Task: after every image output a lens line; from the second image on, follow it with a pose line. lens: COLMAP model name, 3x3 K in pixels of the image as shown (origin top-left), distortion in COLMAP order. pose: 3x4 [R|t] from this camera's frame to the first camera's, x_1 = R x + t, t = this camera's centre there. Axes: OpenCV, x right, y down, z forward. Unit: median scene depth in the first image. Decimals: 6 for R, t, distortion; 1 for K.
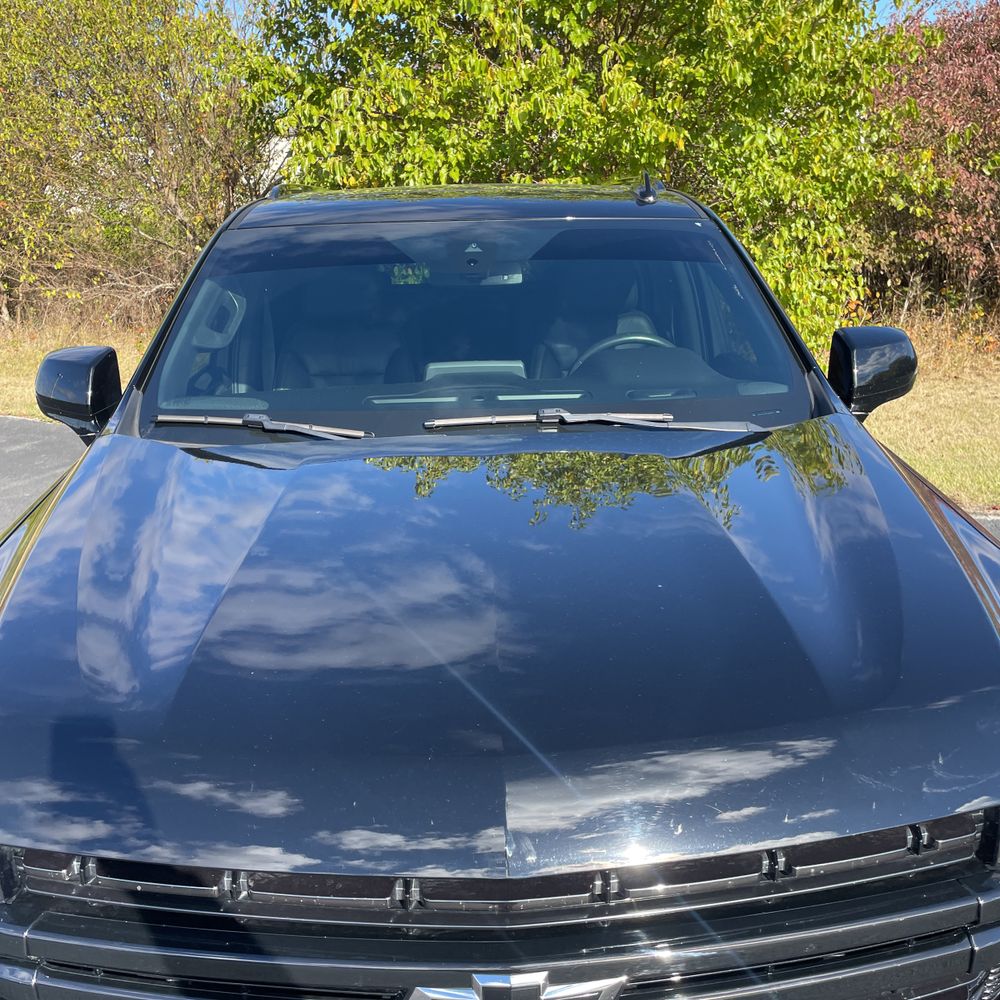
lens RADIAL K [[1062.1, 0, 500.7], [0, 1062.1, 507.9], [0, 0, 1]] dist [0.029972, 0.000000]
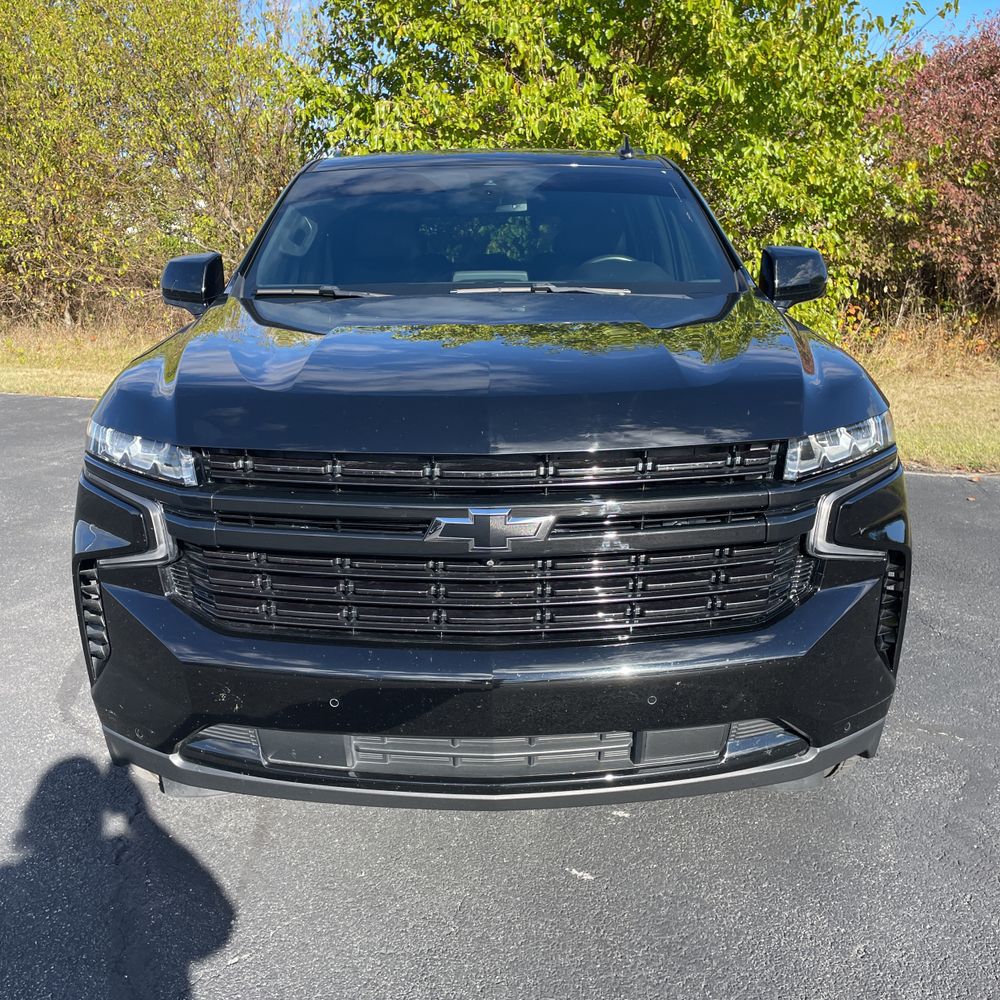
lens RADIAL K [[1062.1, 0, 498.7], [0, 1062.1, 495.3], [0, 0, 1]] dist [0.029972, 0.000000]
pose [[0.999472, 0.015398, -0.028629, 0.009687], [-0.016645, 0.998901, -0.043815, 0.066207], [0.027922, 0.044268, 0.998629, -0.101062]]
